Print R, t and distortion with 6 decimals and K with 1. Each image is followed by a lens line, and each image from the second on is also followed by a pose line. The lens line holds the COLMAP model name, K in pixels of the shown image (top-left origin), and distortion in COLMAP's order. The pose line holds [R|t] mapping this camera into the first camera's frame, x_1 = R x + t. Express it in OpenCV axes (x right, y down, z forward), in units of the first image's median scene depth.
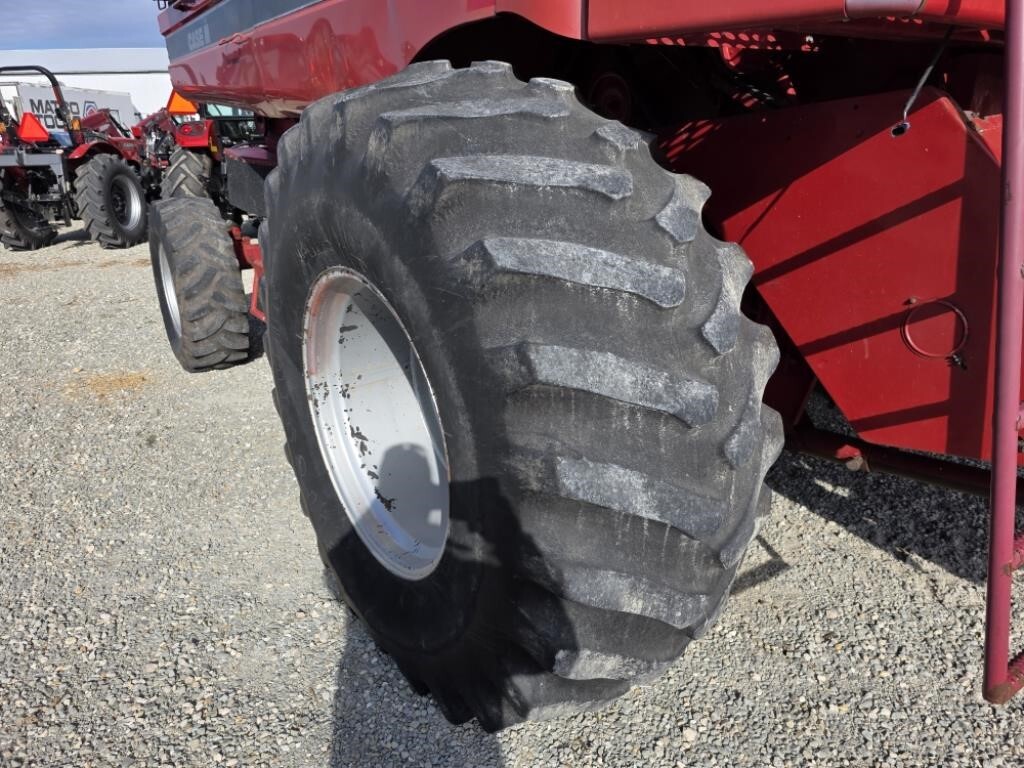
lens RADIAL K [[714.3, 0, 508.0], [0, 714.3, 378.0], [0, 0, 1]] dist [0.053468, -0.044658]
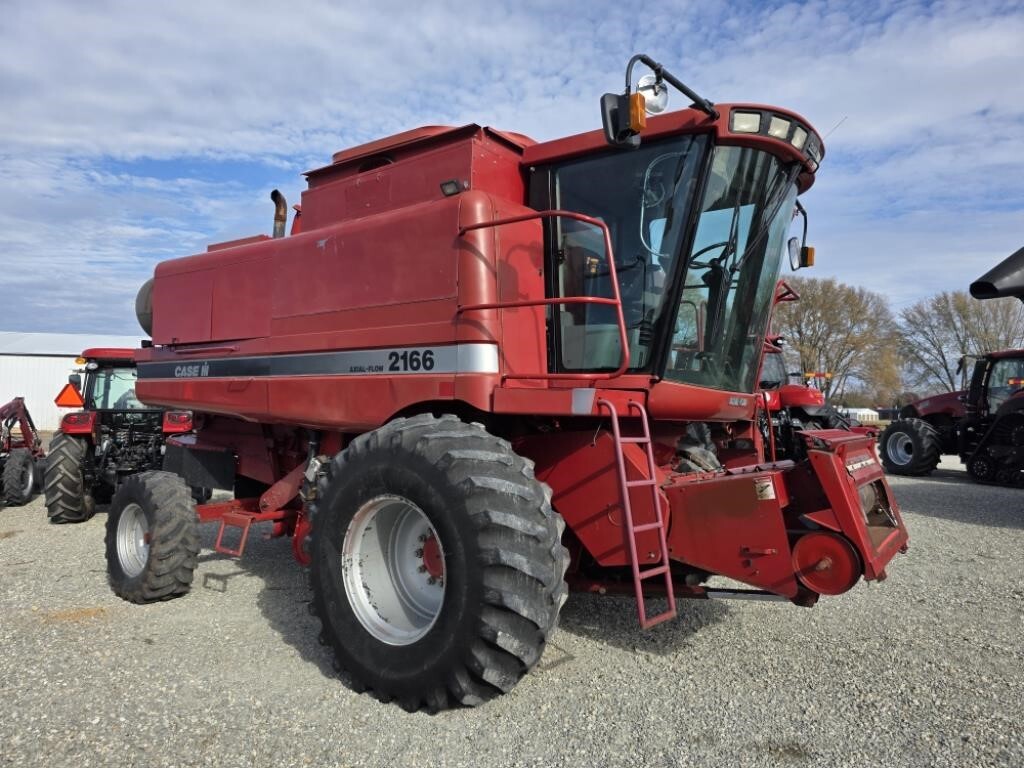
lens RADIAL K [[714.3, 0, 508.0], [0, 714.3, 378.0], [0, 0, 1]] dist [0.053468, -0.044658]
pose [[0.957331, 0.039622, 0.286266, -0.675461], [0.071231, 0.927646, -0.366605, 0.474418], [-0.280079, 0.371353, 0.885242, -1.656377]]
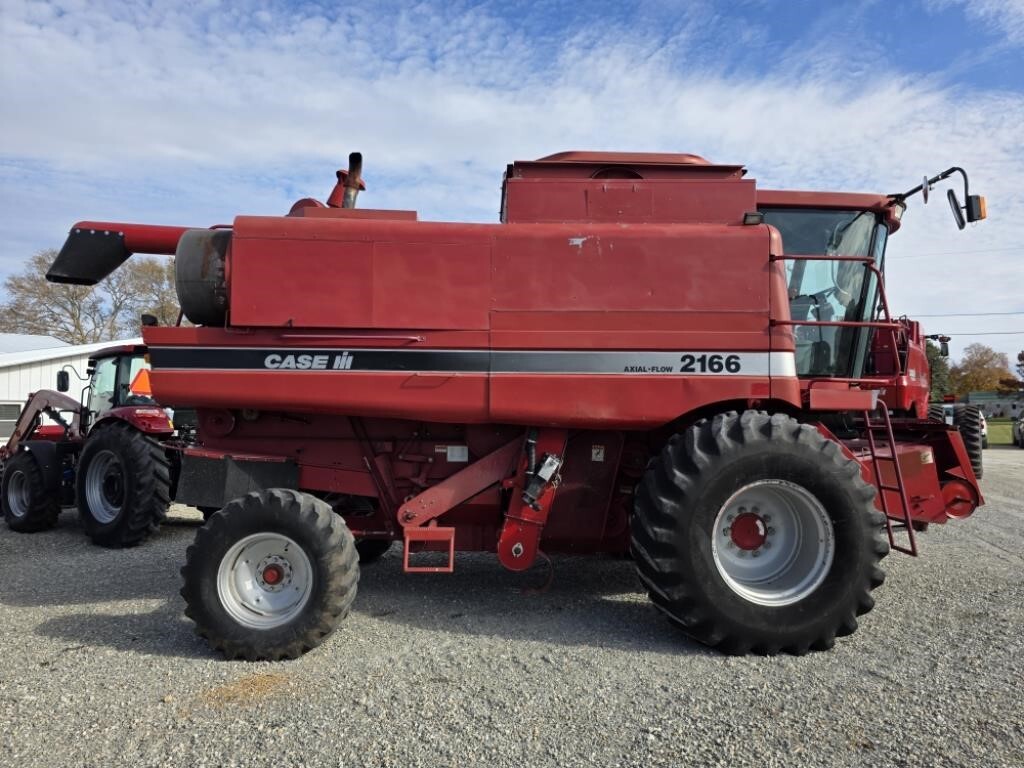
lens RADIAL K [[714.3, 0, 508.0], [0, 714.3, 378.0], [0, 0, 1]] dist [0.053468, -0.044658]
pose [[0.544081, 0.052378, 0.837396, -3.889321], [0.272039, 0.933121, -0.235117, -0.182902], [-0.793707, 0.355728, 0.493445, 0.393446]]
